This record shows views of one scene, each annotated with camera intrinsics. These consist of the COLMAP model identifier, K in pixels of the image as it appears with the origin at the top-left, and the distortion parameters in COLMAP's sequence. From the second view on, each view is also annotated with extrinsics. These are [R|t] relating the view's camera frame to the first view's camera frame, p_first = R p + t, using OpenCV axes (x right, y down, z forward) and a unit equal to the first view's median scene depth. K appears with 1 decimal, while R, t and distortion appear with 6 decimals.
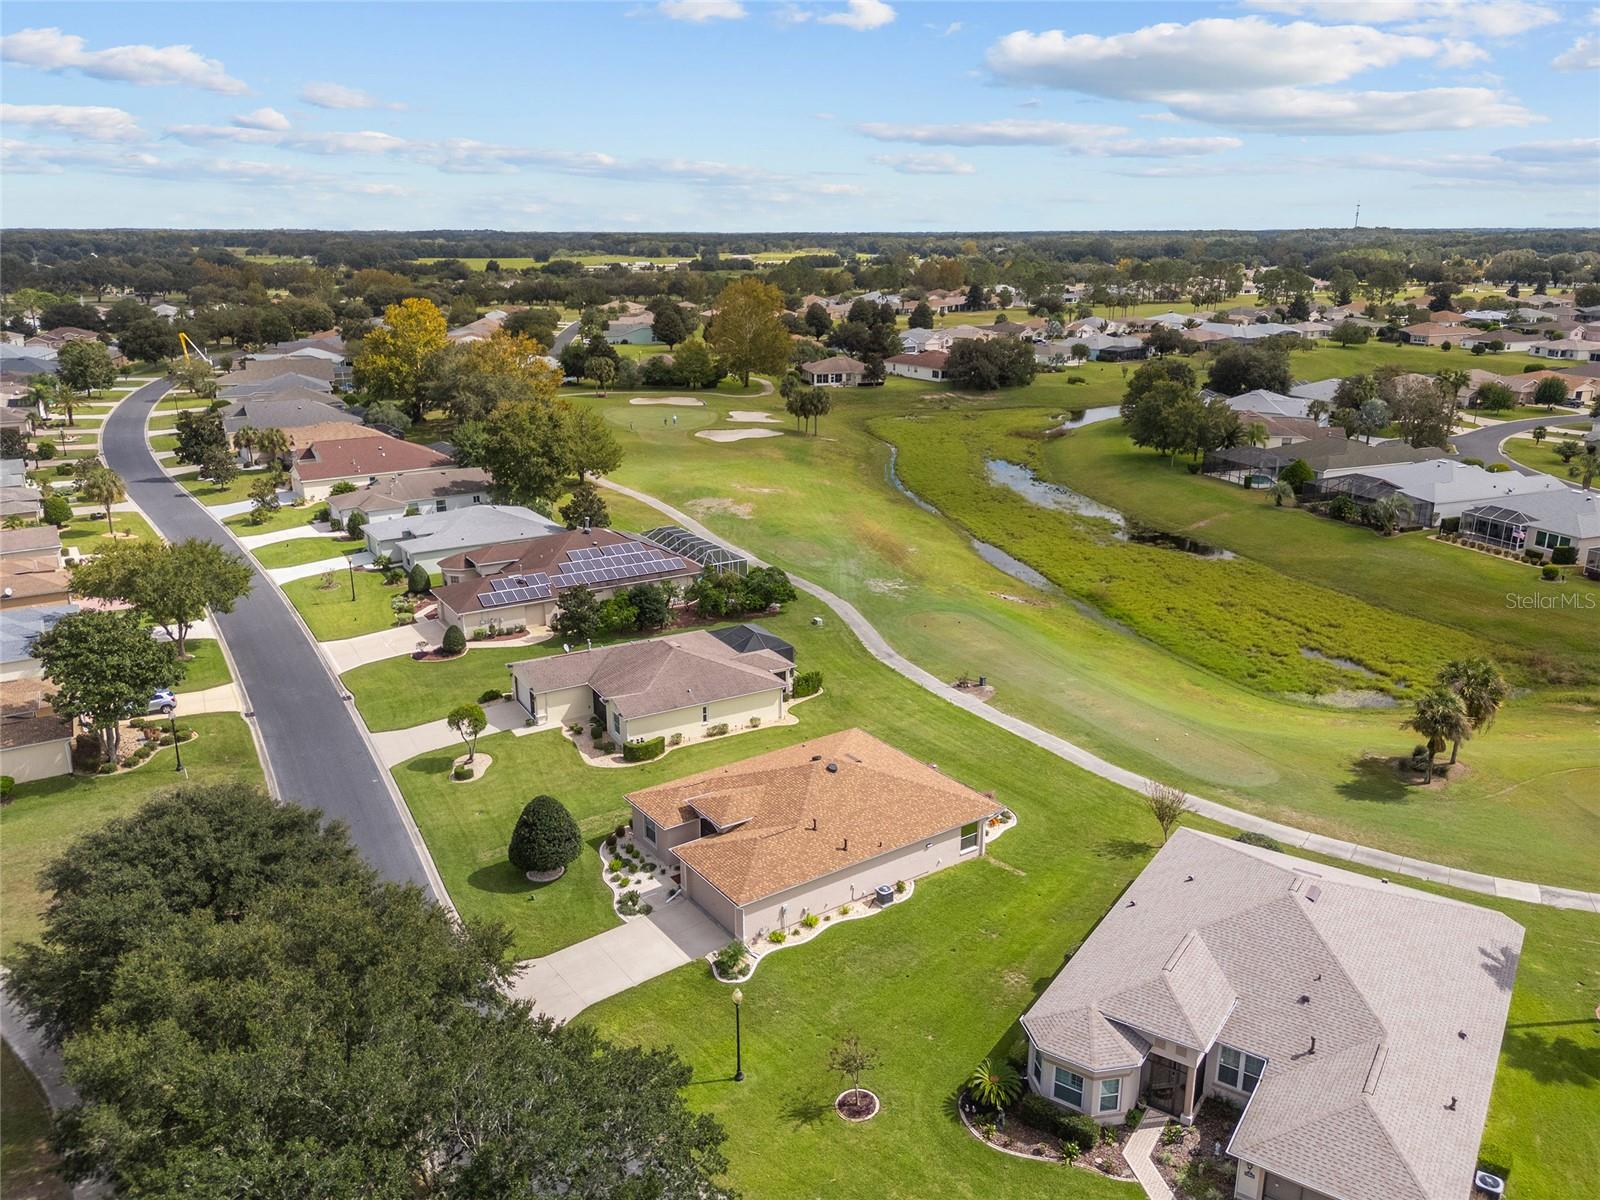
lens RADIAL K [[1189.9, 0, 804.6], [0, 1189.9, 610.2], [0, 0, 1]] dist [0.079568, -0.094151]
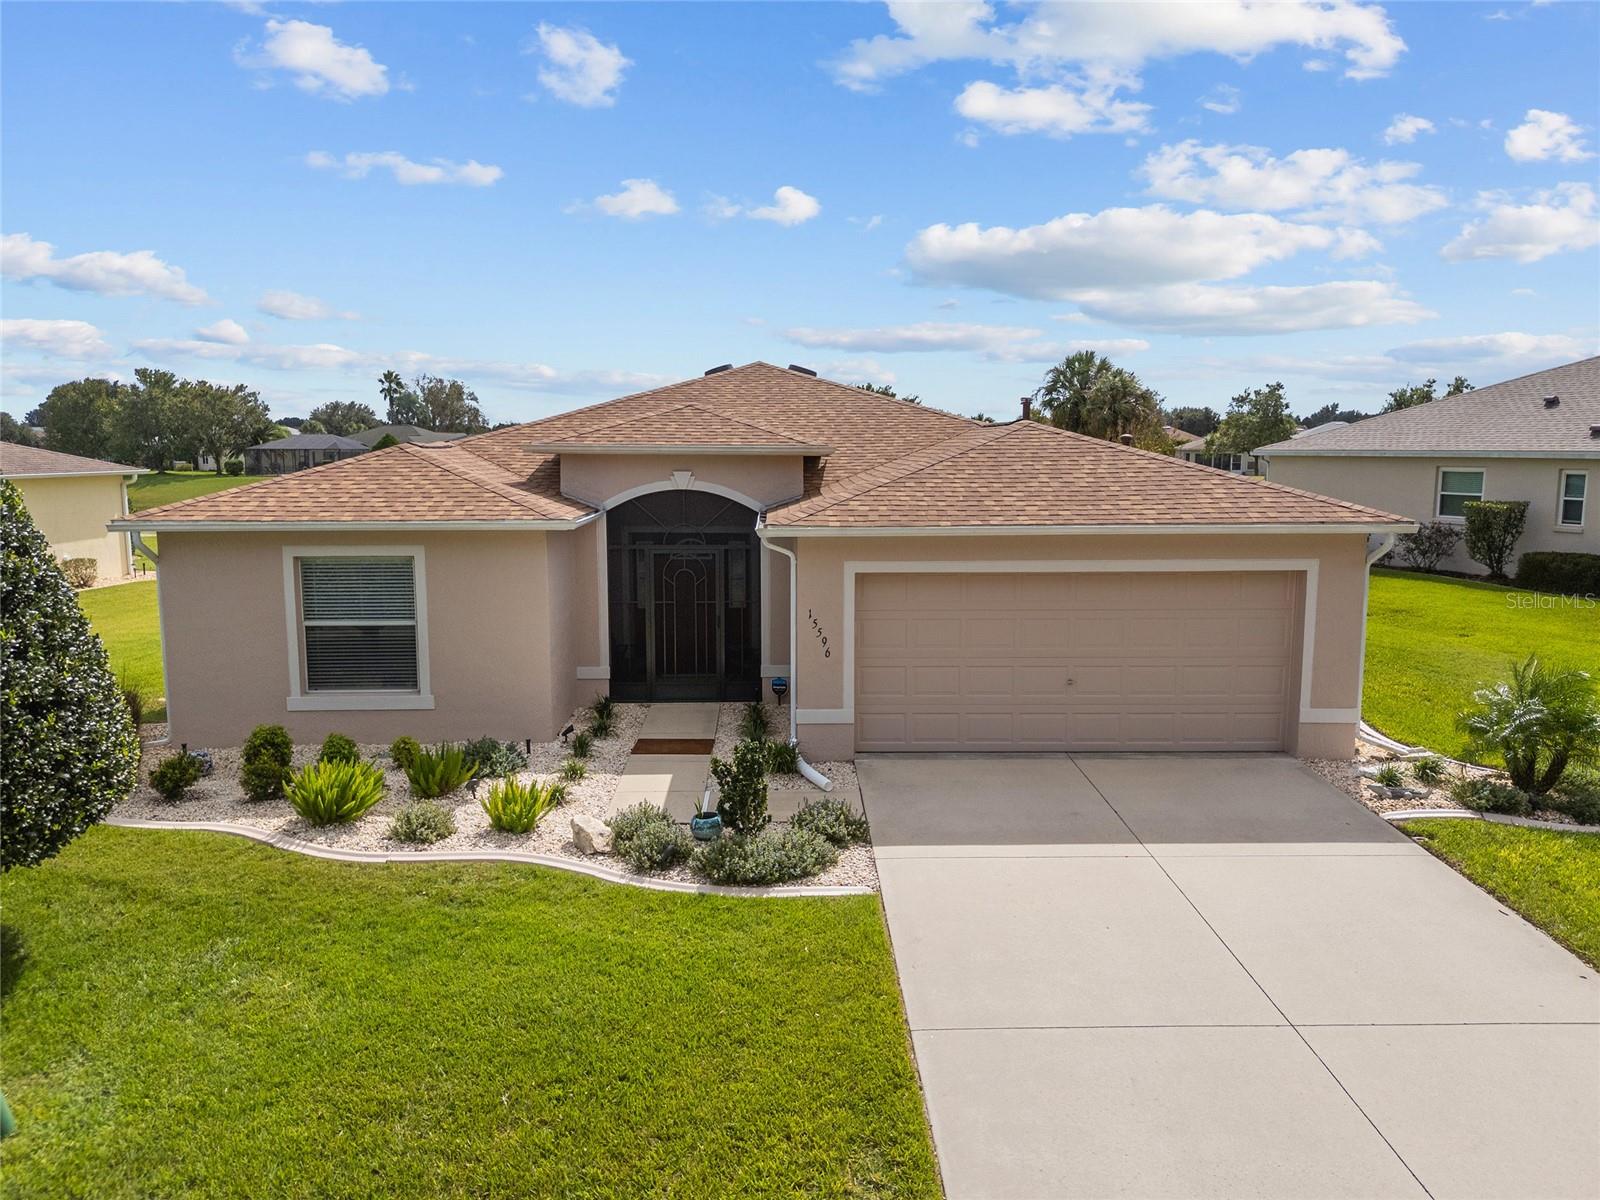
lens RADIAL K [[1172.4, 0, 804.6], [0, 1172.4, 614.3], [0, 0, 1]] dist [0.092123, -0.113652]
pose [[0.557619, -0.121965, 0.821088, -0.159208], [0.251598, 0.967451, -0.027160, 0.130426], [-0.791050, 0.221729, 0.570155, 0.524093]]
